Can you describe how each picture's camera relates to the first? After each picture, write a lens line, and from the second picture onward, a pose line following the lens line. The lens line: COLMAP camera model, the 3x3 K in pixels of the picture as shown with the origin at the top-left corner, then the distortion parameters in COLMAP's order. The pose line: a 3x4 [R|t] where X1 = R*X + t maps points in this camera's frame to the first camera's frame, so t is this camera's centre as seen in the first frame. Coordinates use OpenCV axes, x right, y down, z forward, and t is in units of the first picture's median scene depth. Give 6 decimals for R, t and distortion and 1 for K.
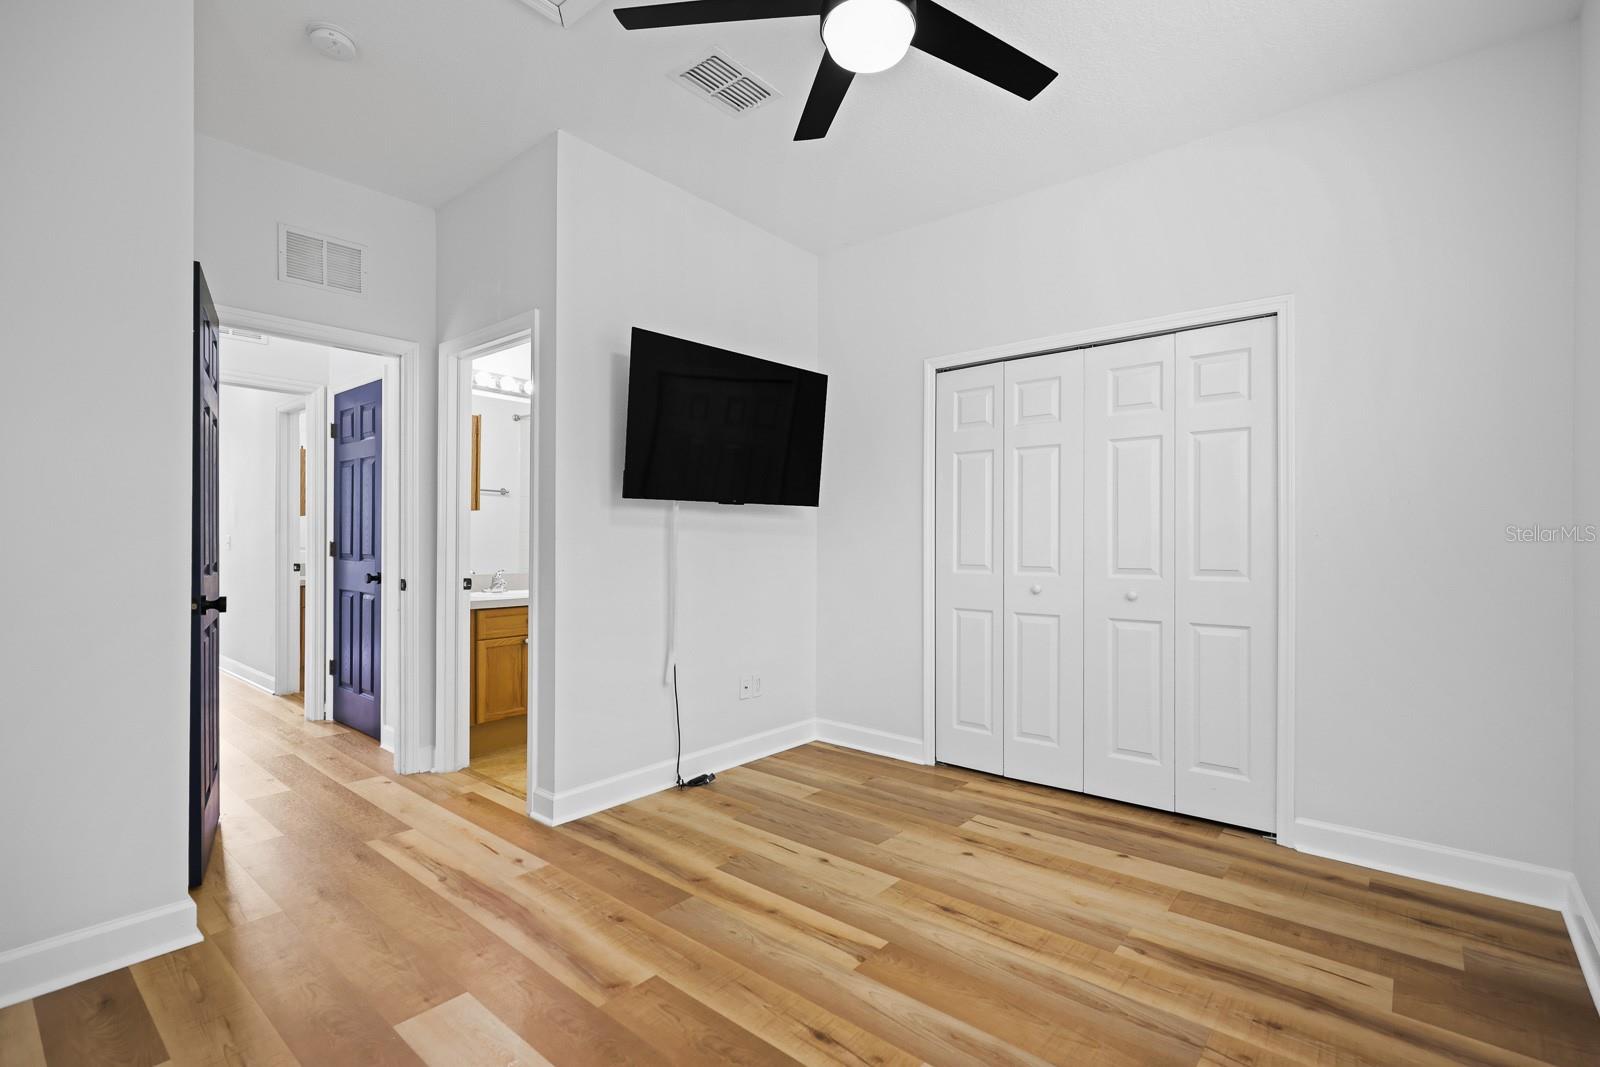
lens RADIAL K [[740.3, 0, 816.7], [0, 740.3, 538.6], [0, 0, 1]] dist [-0.001928, 0.001914]
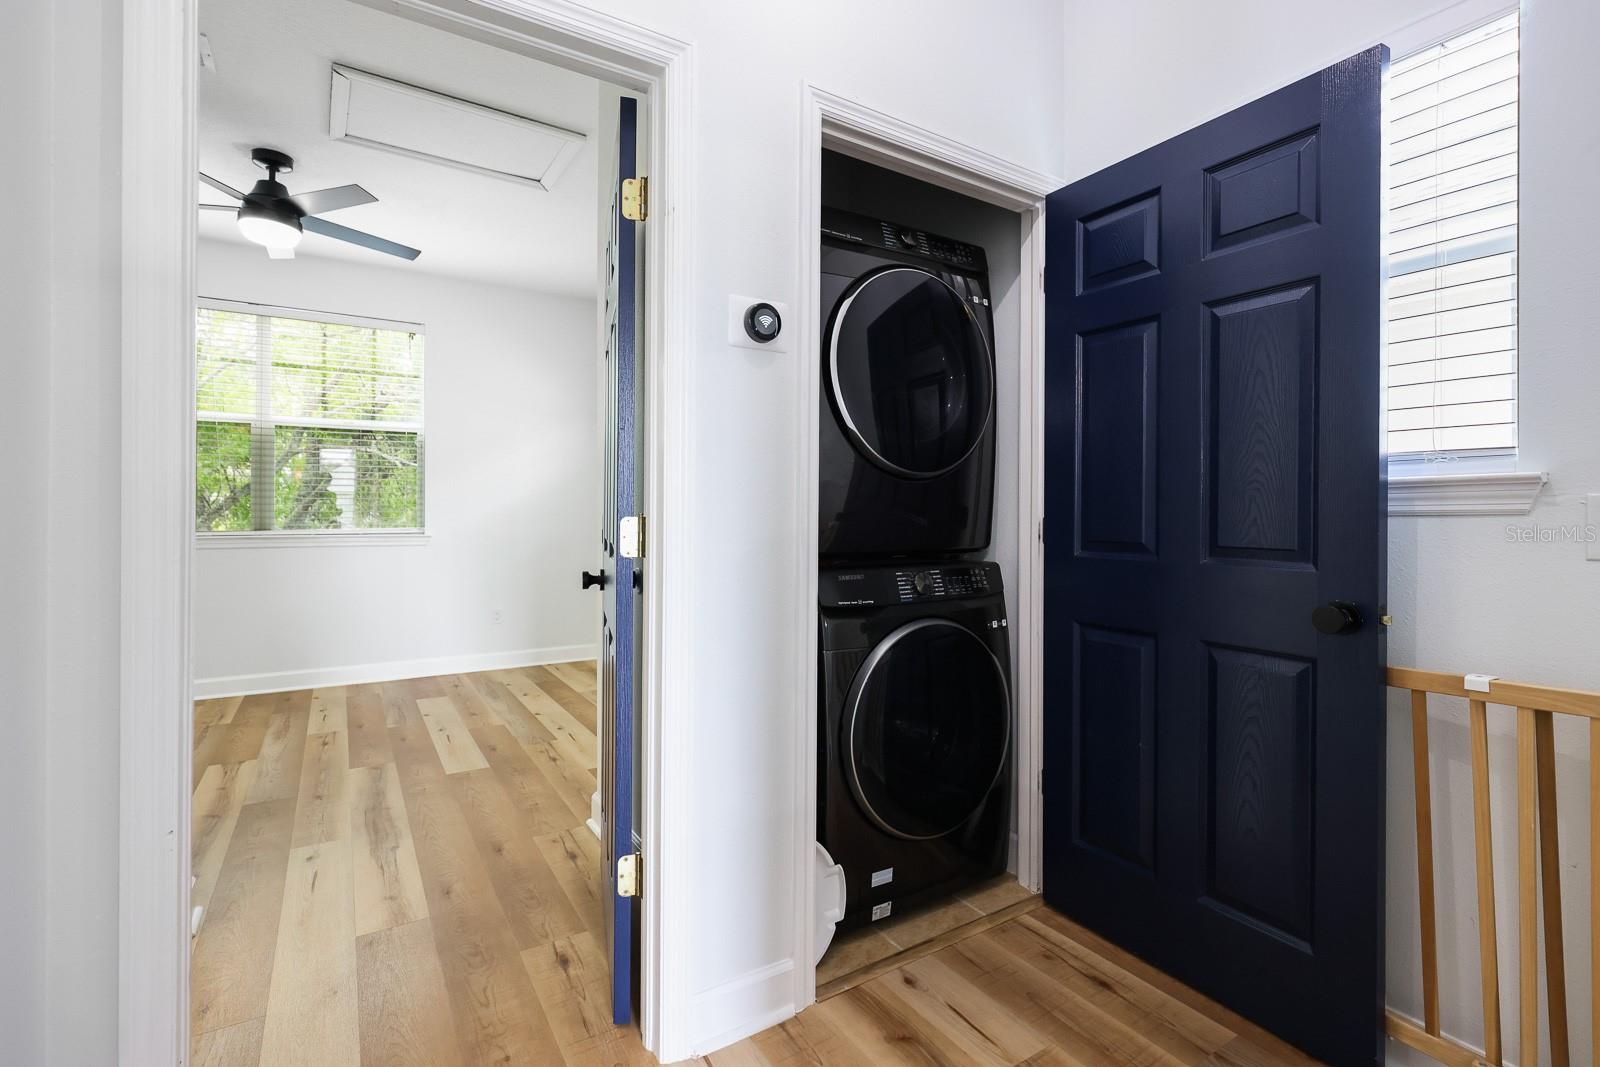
lens RADIAL K [[740.3, 0, 797.5], [0, 740.3, 521.9], [0, 0, 1]] dist [-0.001928, 0.001914]
pose [[-0.948498, -0.007387, 0.316697, -1.489029], [-0.004898, 0.999951, 0.008652, 0.012195], [-0.316746, 0.006655, -0.948487, 1.979287]]
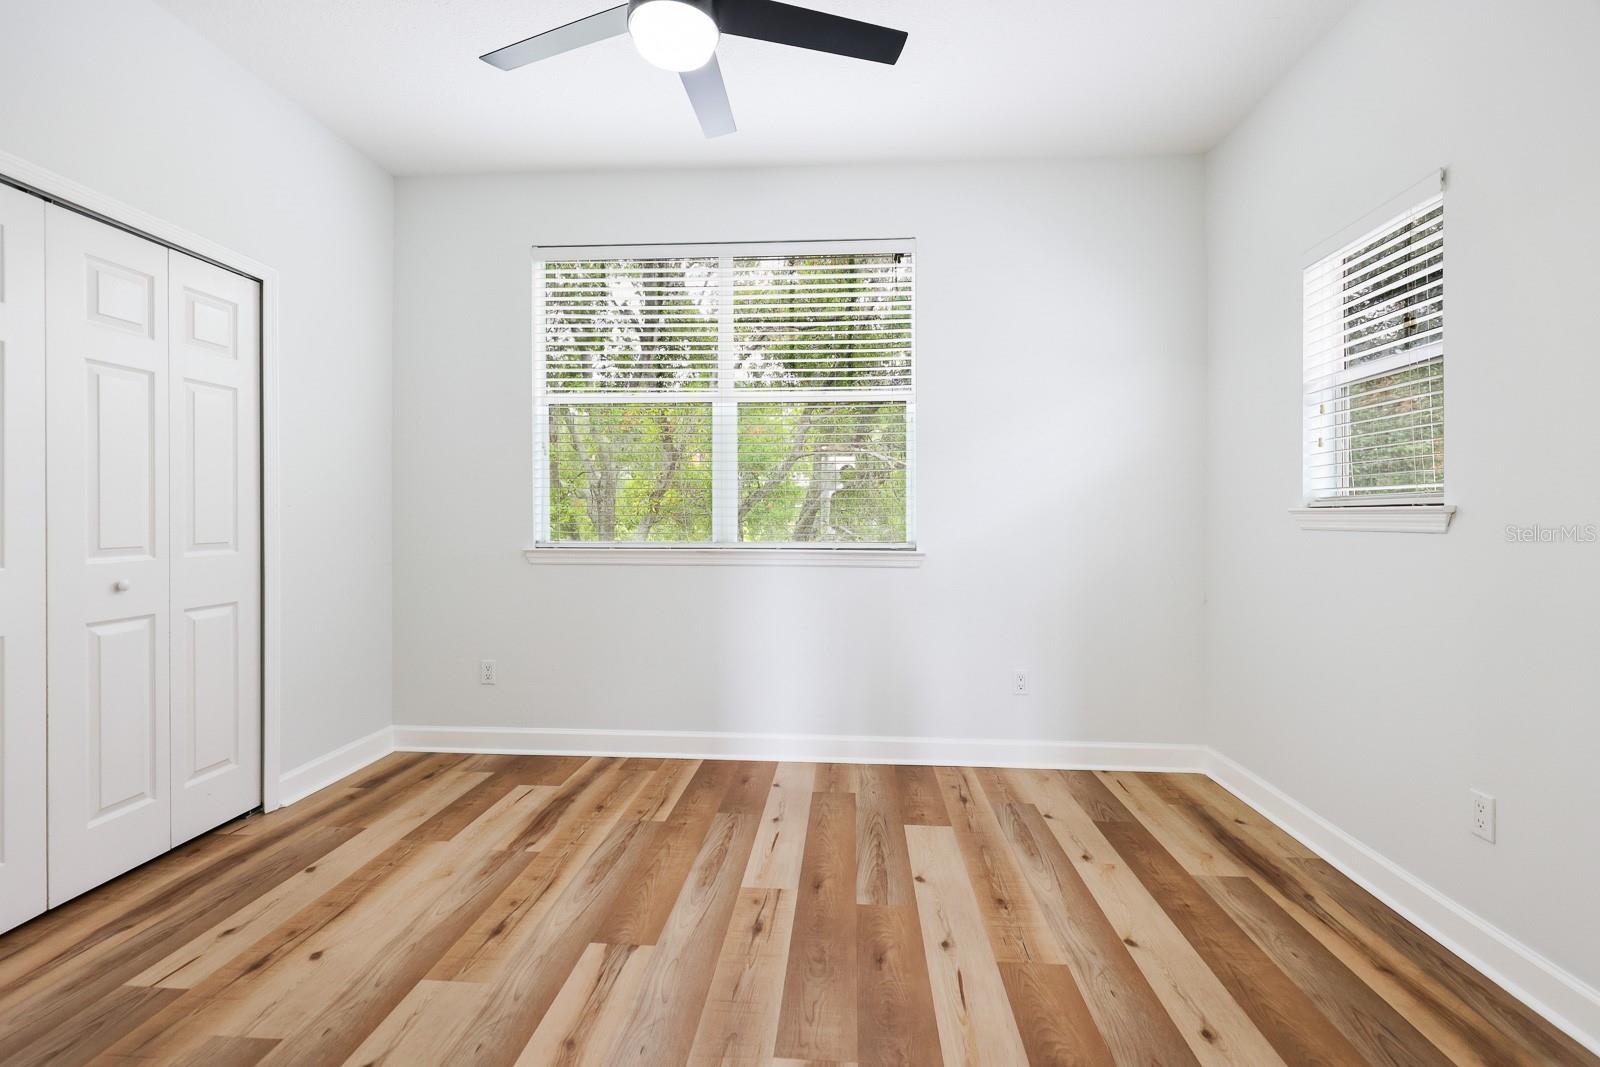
lens RADIAL K [[740.3, 0, 798.1], [0, 740.3, 528.2], [0, 0, 1]] dist [-0.001928, 0.001914]
pose [[-0.581173, -0.018236, 0.813575, -0.763602], [-0.009587, 0.999833, 0.015563, 0.006314], [-0.813723, 0.001245, -0.581251, 1.264402]]
